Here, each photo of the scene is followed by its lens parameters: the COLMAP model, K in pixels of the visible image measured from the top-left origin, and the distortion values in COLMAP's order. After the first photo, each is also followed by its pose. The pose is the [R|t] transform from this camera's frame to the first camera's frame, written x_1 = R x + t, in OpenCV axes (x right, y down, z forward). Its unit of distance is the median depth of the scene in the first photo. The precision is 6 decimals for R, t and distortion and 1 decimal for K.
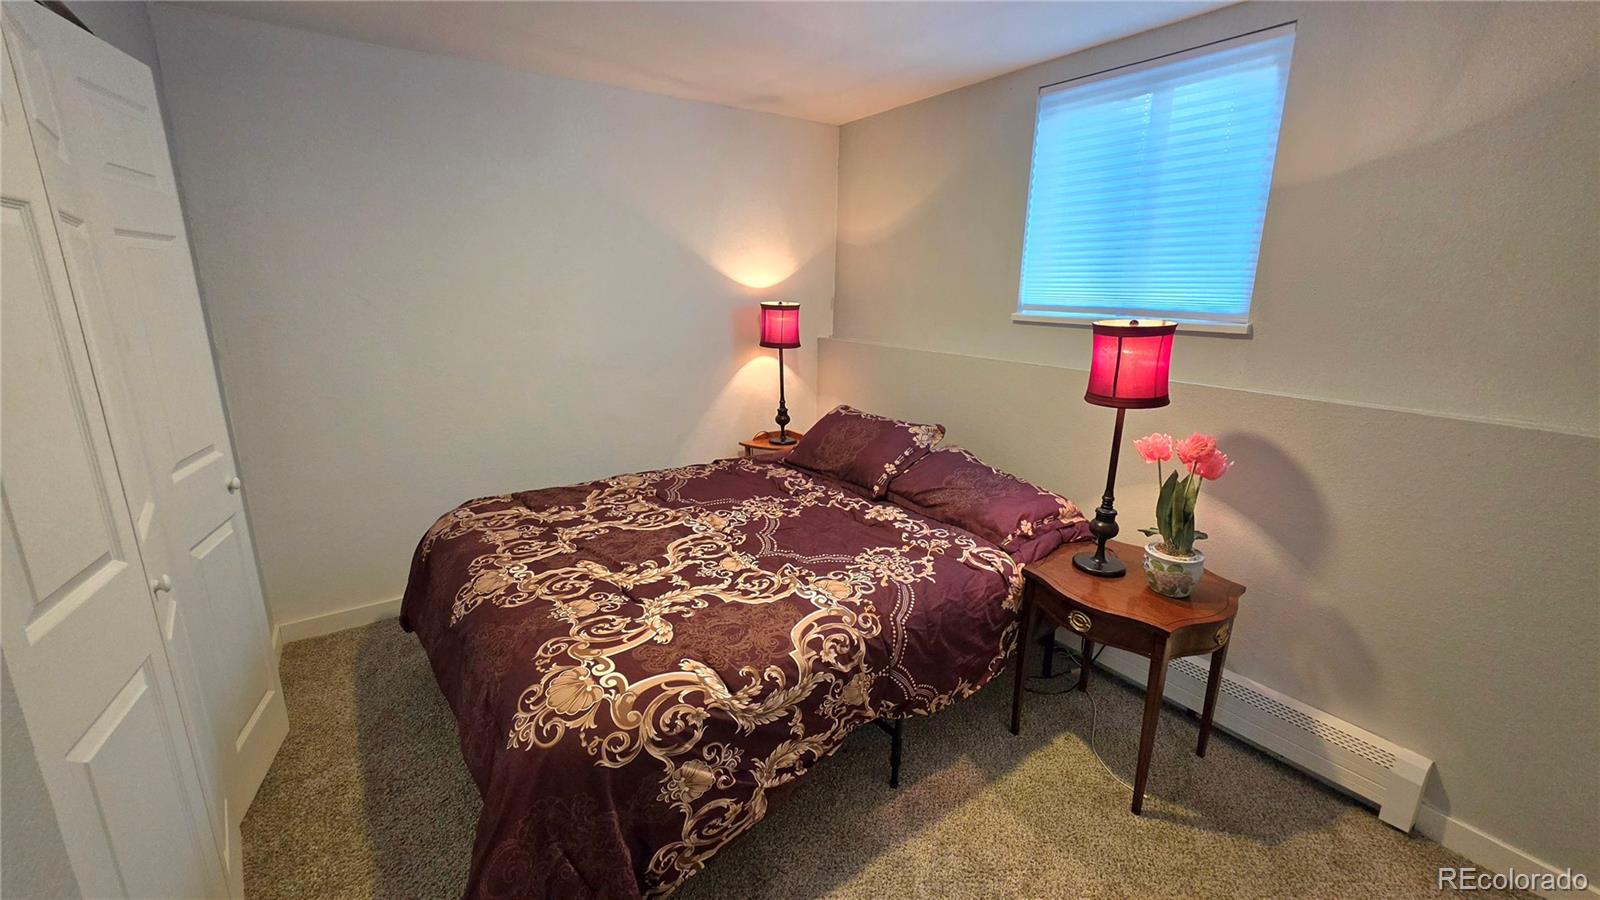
lens RADIAL K [[641.1, 0, 795.0], [0, 641.1, 442.2], [0, 0, 1]] dist [-0.002557, 0.000511]
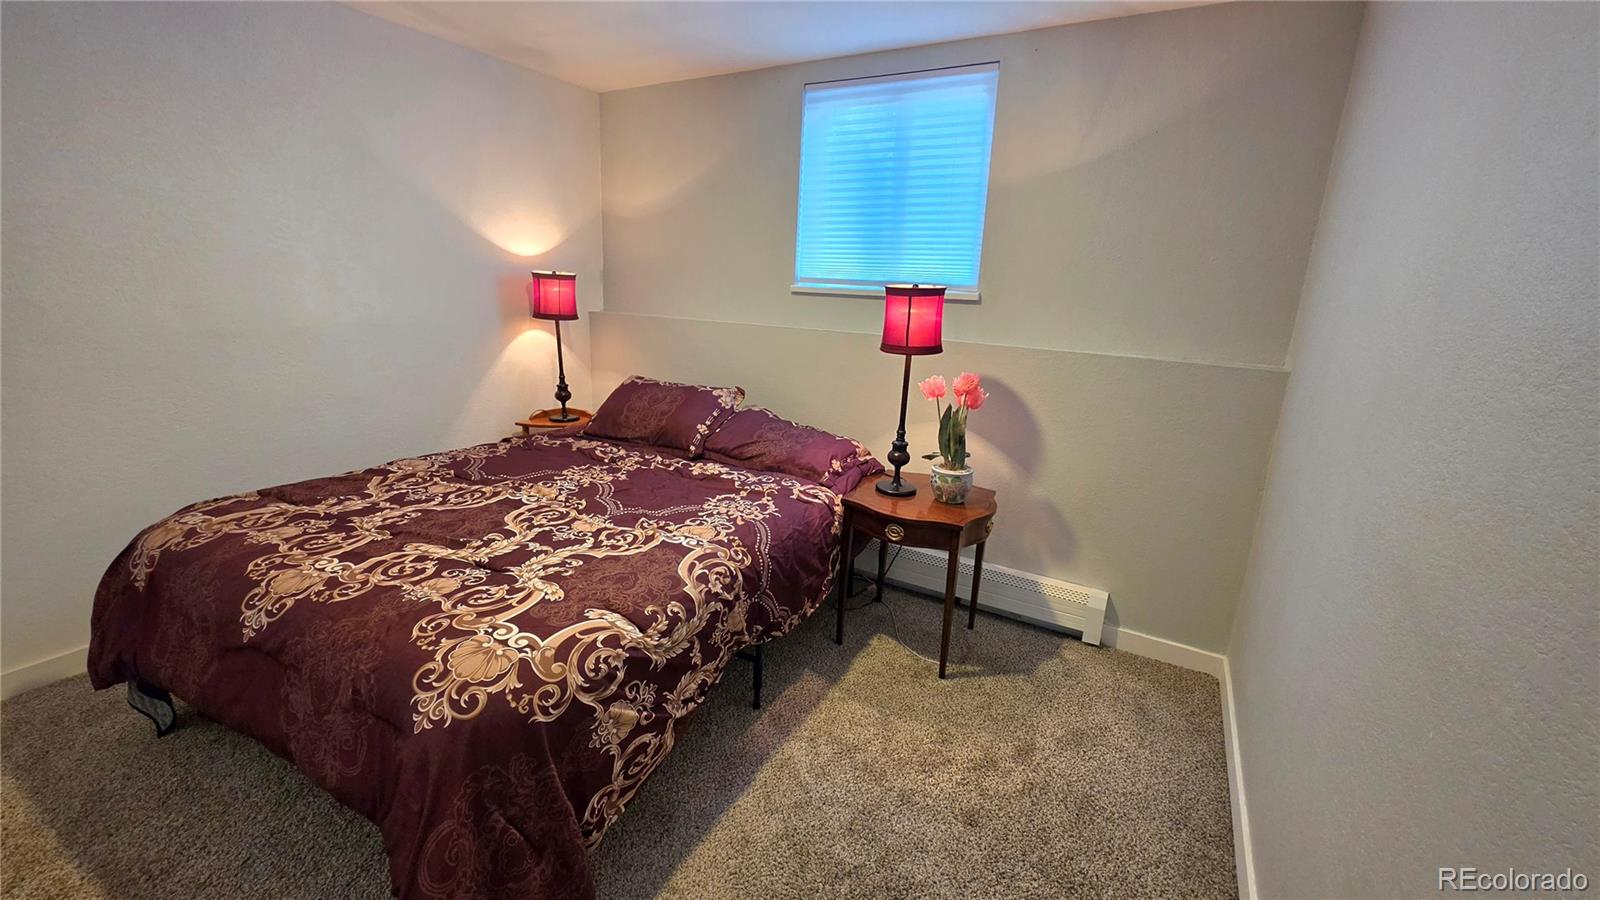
lens RADIAL K [[641.1, 0, 795.0], [0, 641.1, 442.2], [0, 0, 1]] dist [-0.002557, 0.000511]
pose [[0.904635, -0.077002, 0.419173, -0.223975], [0.071512, 0.997023, 0.028818, 0.061939], [-0.420144, 0.003906, 0.907449, -0.022656]]
